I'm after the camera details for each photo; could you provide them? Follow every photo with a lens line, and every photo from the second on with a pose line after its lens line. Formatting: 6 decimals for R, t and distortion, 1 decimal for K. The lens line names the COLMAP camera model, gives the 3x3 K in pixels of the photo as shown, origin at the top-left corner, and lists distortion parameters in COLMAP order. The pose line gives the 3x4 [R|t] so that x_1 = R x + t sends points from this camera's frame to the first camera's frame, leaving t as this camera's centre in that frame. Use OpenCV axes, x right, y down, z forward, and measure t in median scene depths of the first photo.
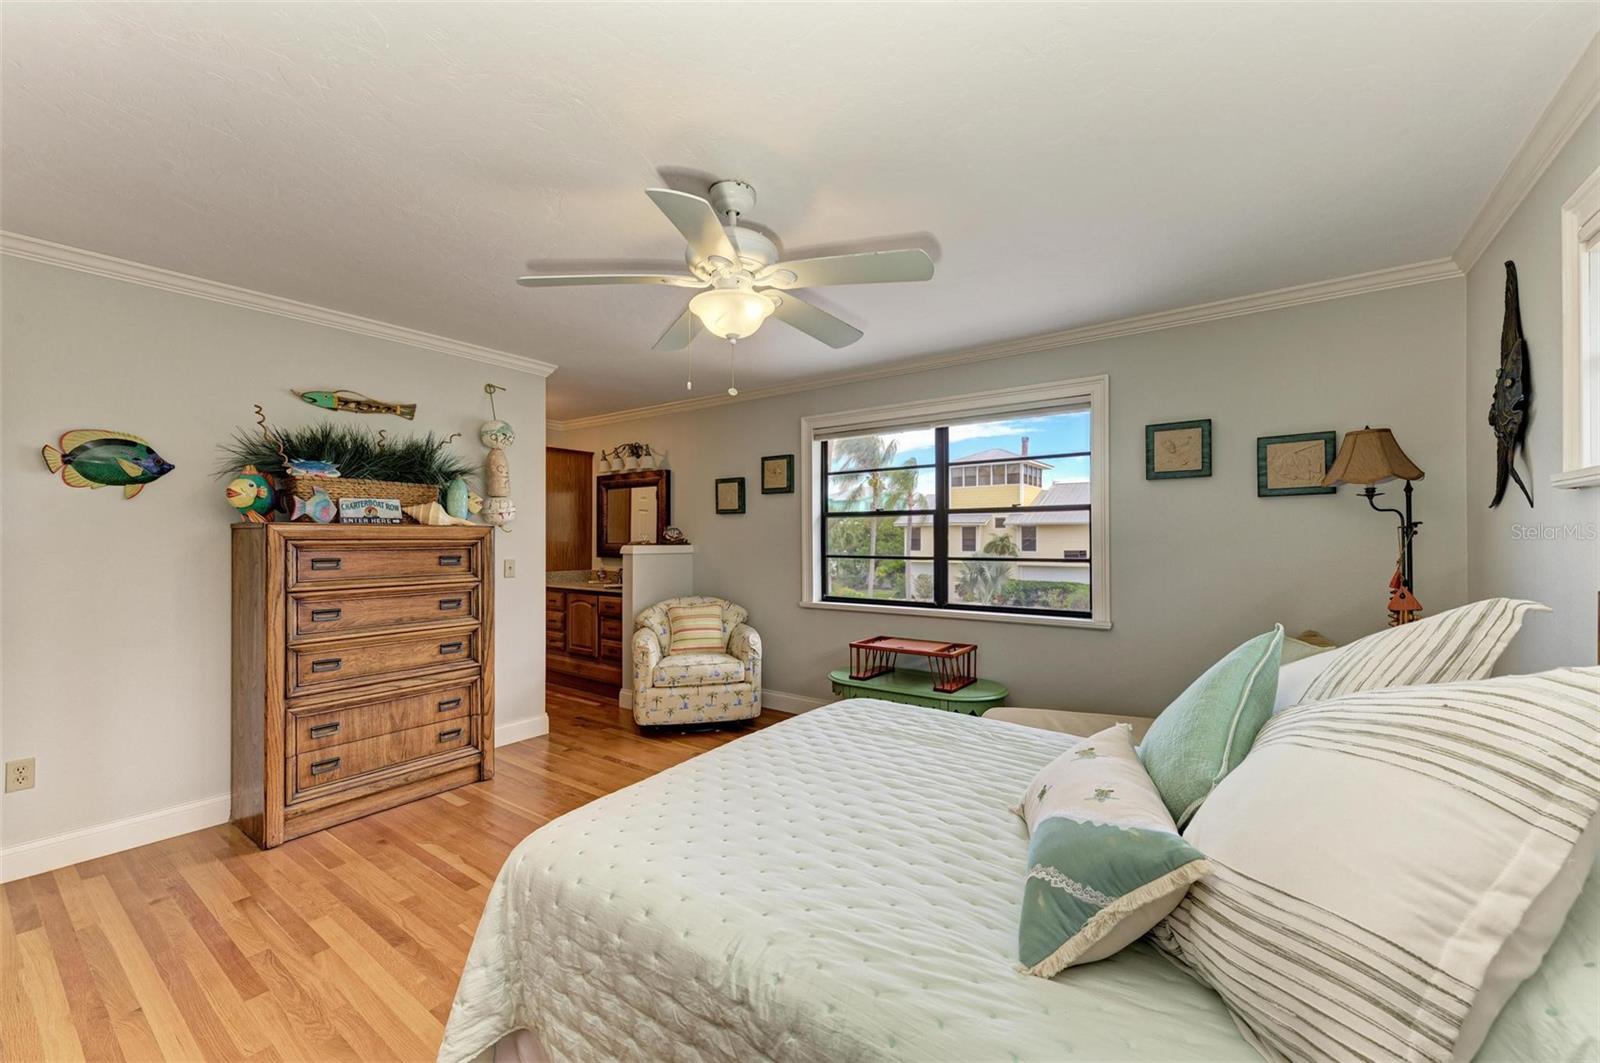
lens RADIAL K [[631.4, 0, 798.3], [0, 631.4, 537.3], [0, 0, 1]] dist [-0.000007, -0.000171]
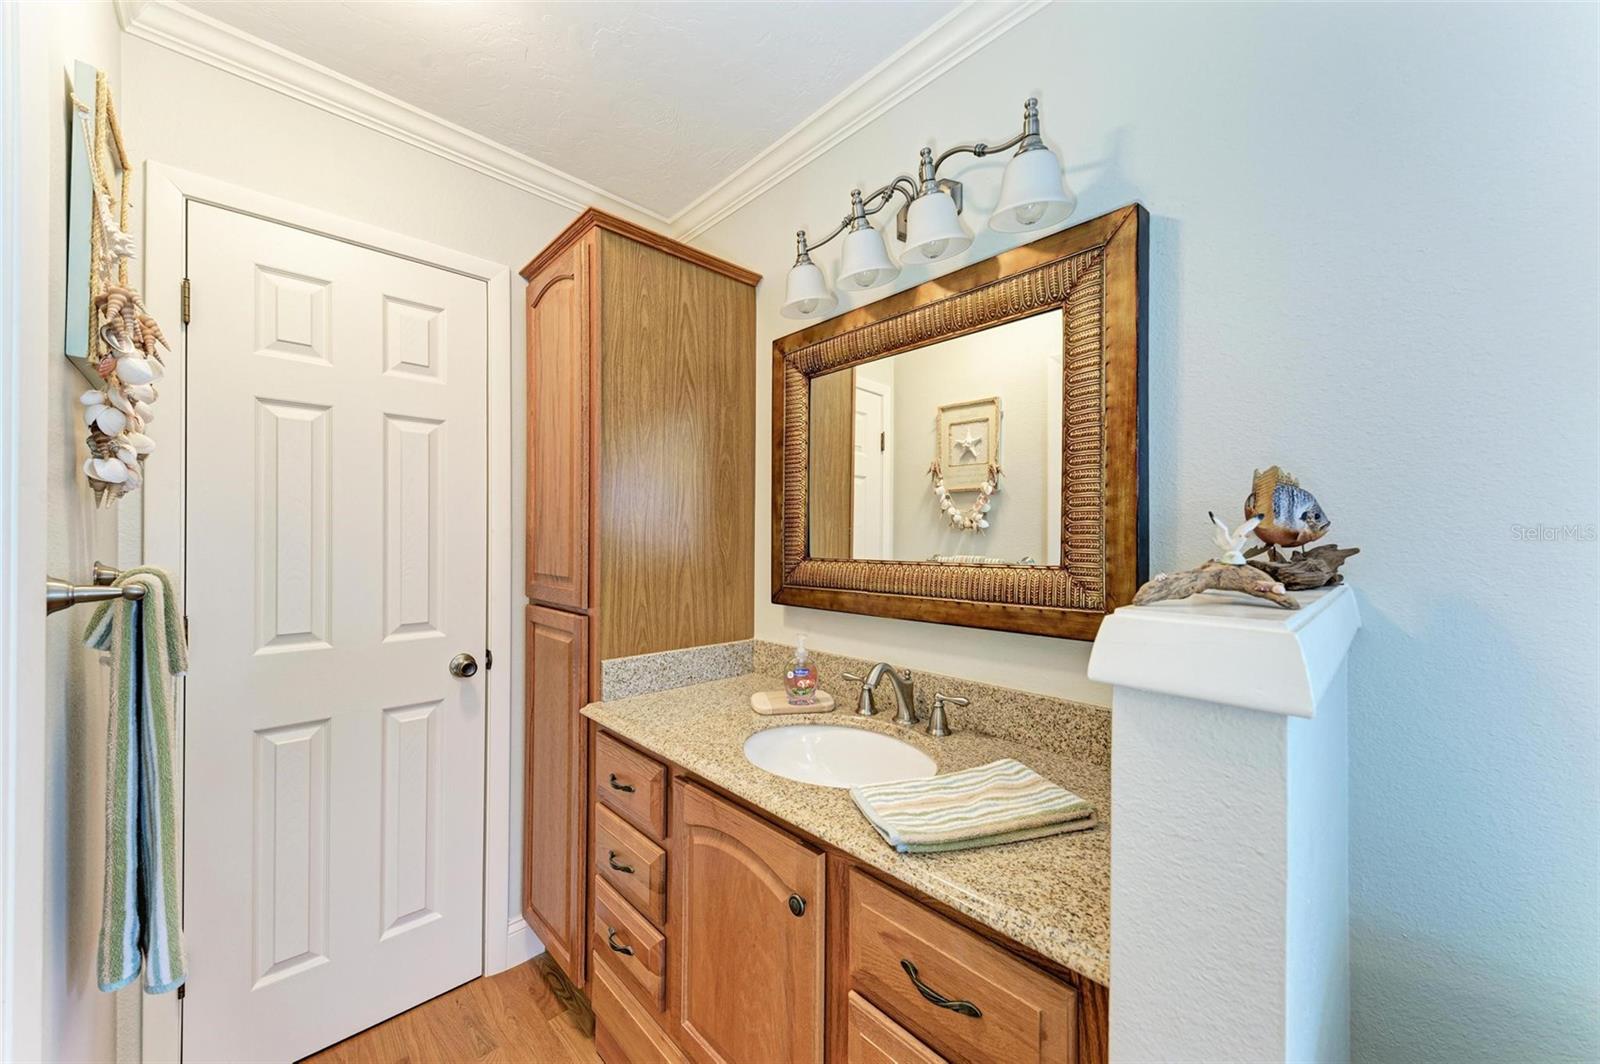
lens RADIAL K [[570.0, 0, 802.8], [0, 570.0, 538.3], [0, 0, 1]] dist [0.004908, -0.000244]
pose [[0.985282, 0.010571, -0.170612, -0.362143], [-0.010305, 0.999944, 0.002440, 0.000318], [0.170628, -0.000646, 0.985335, 1.029318]]
